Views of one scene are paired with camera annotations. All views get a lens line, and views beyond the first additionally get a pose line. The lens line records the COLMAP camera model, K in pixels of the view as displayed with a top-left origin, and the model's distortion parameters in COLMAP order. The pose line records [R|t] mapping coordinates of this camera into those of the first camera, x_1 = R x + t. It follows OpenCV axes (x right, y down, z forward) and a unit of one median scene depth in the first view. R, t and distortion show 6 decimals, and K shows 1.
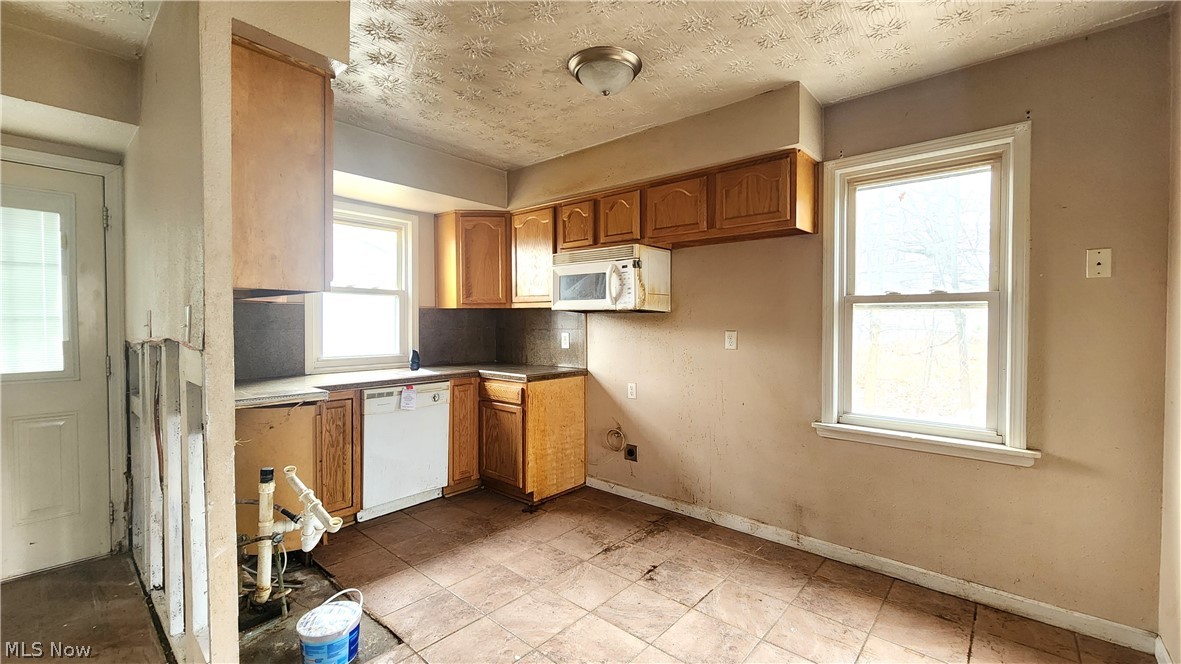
lens RADIAL K [[482.2, 0, 598.6], [0, 482.2, 329.2], [0, 0, 1]] dist [-0.003013, -0.000075]
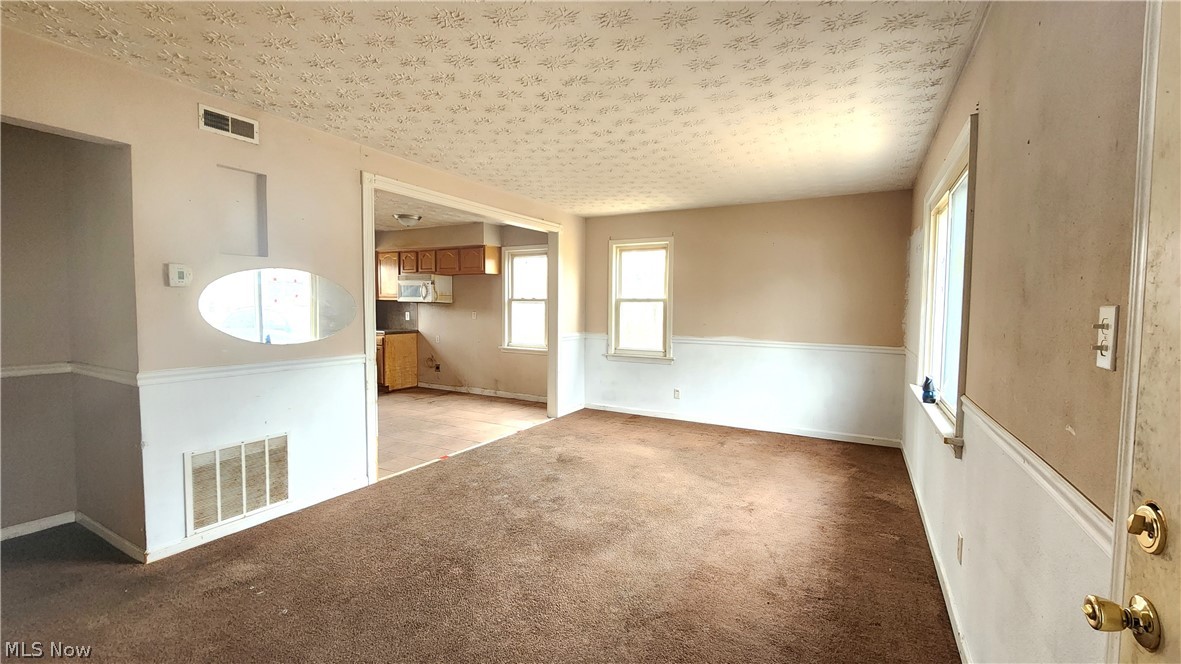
lens RADIAL K [[482.2, 0, 598.6], [0, 482.2, 329.2], [0, 0, 1]] dist [-0.003013, -0.000075]
pose [[0.977466, -0.002075, 0.211084, 0.352848], [-0.005261, 0.999402, 0.034187, 0.006270], [-0.211029, -0.034527, 0.976870, -1.394920]]
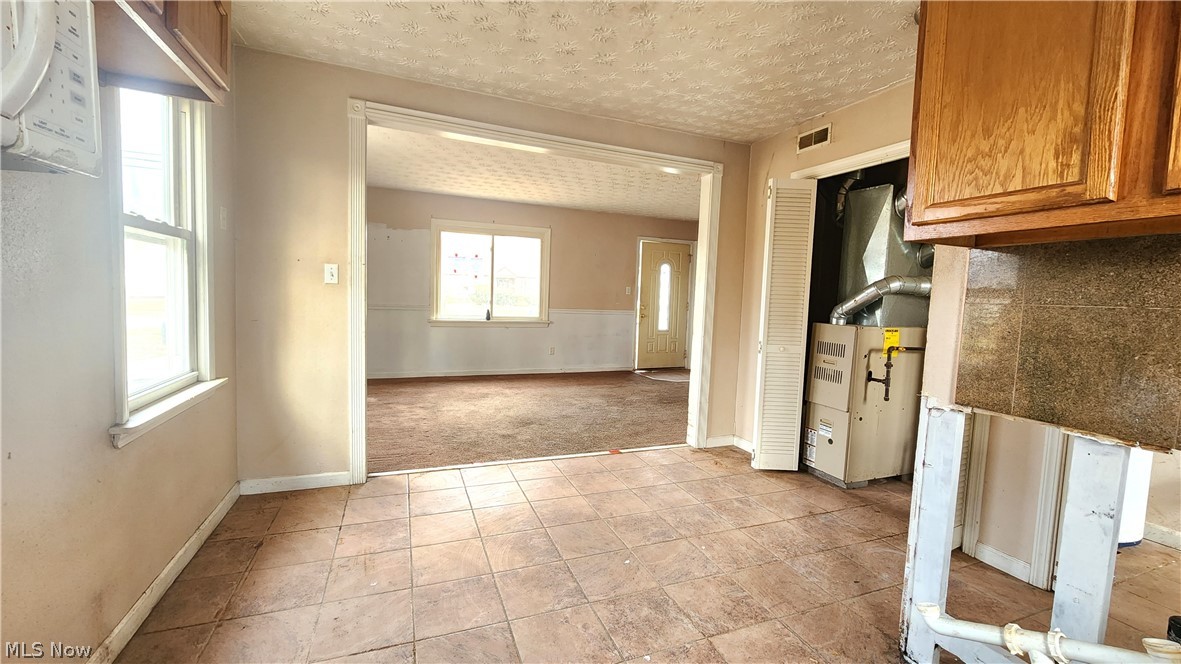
lens RADIAL K [[482.2, 0, 598.6], [0, 482.2, 329.2], [0, 0, 1]] dist [-0.003013, -0.000075]
pose [[-0.893496, -0.067554, 0.443961, -0.257425], [-0.032537, 0.995761, 0.086036, 0.007837], [-0.447891, 0.062427, -0.891906, 1.047985]]
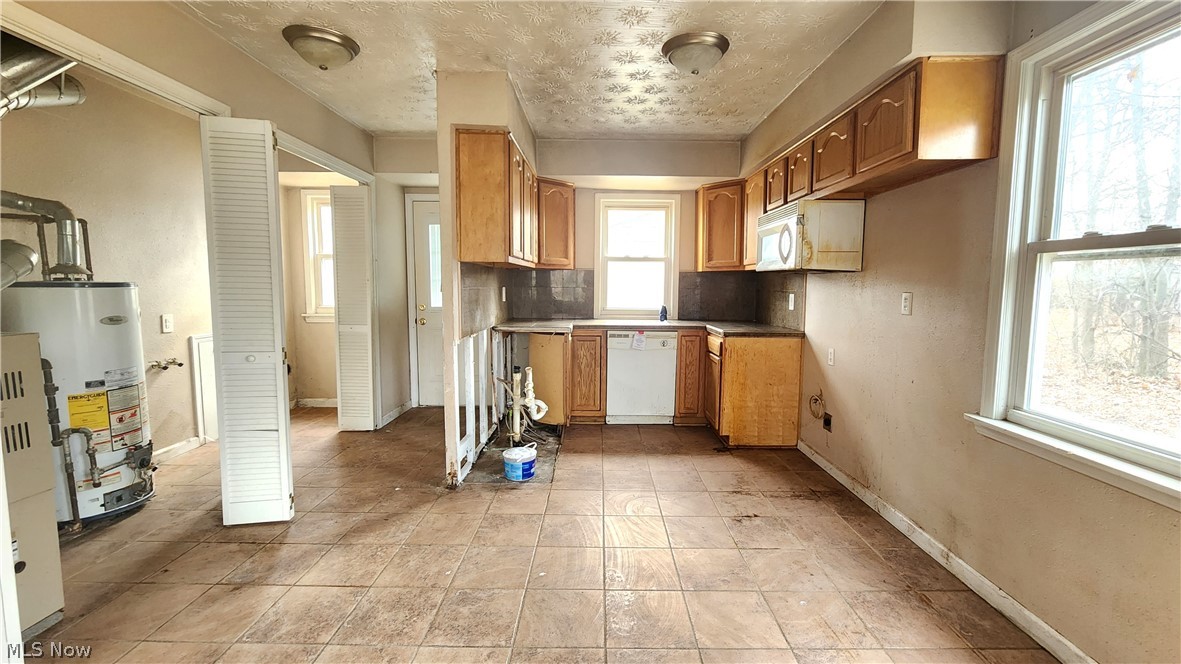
lens RADIAL K [[482.2, 0, 598.6], [0, 482.2, 329.2], [0, 0, 1]] dist [-0.003013, -0.000075]
pose [[0.655828, 0.072066, -0.751463, 0.523047], [-0.019581, 0.996722, 0.078497, 0.011370], [0.754657, -0.036766, 0.655089, 0.057862]]
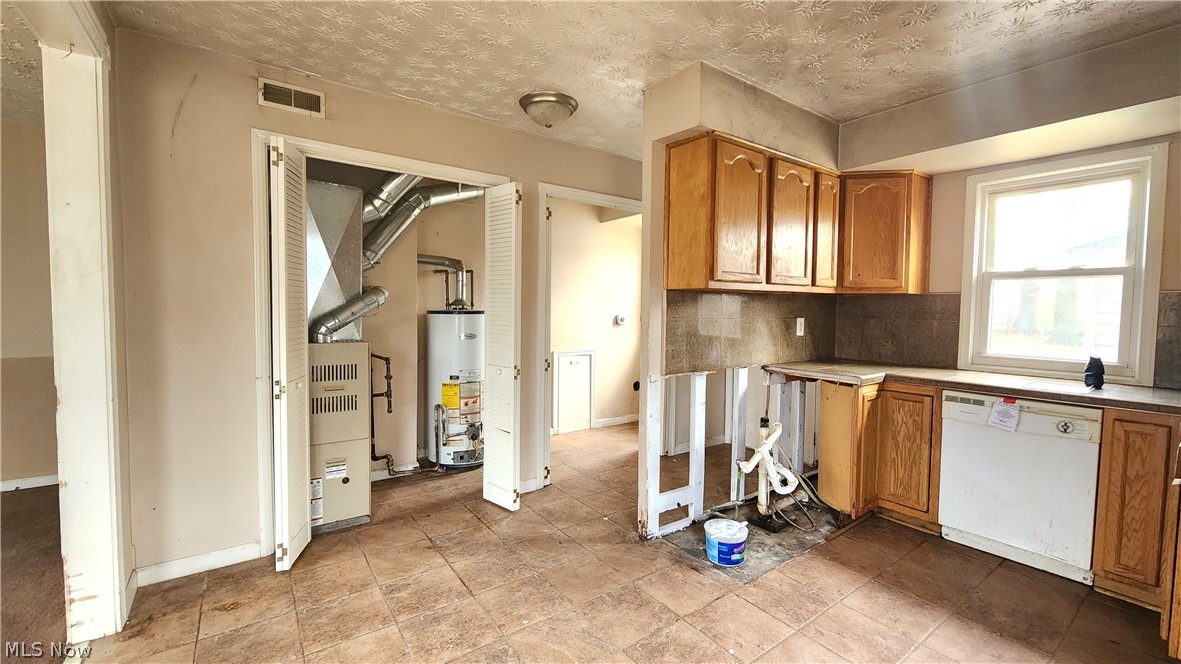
lens RADIAL K [[482.2, 0, 598.6], [0, 482.2, 329.2], [0, 0, 1]] dist [-0.003013, -0.000075]
pose [[-0.217403, 0.039692, -0.975275, 0.483280], [-0.028856, 0.998475, 0.047068, -0.007705], [0.975655, 0.038375, -0.215926, 0.541537]]
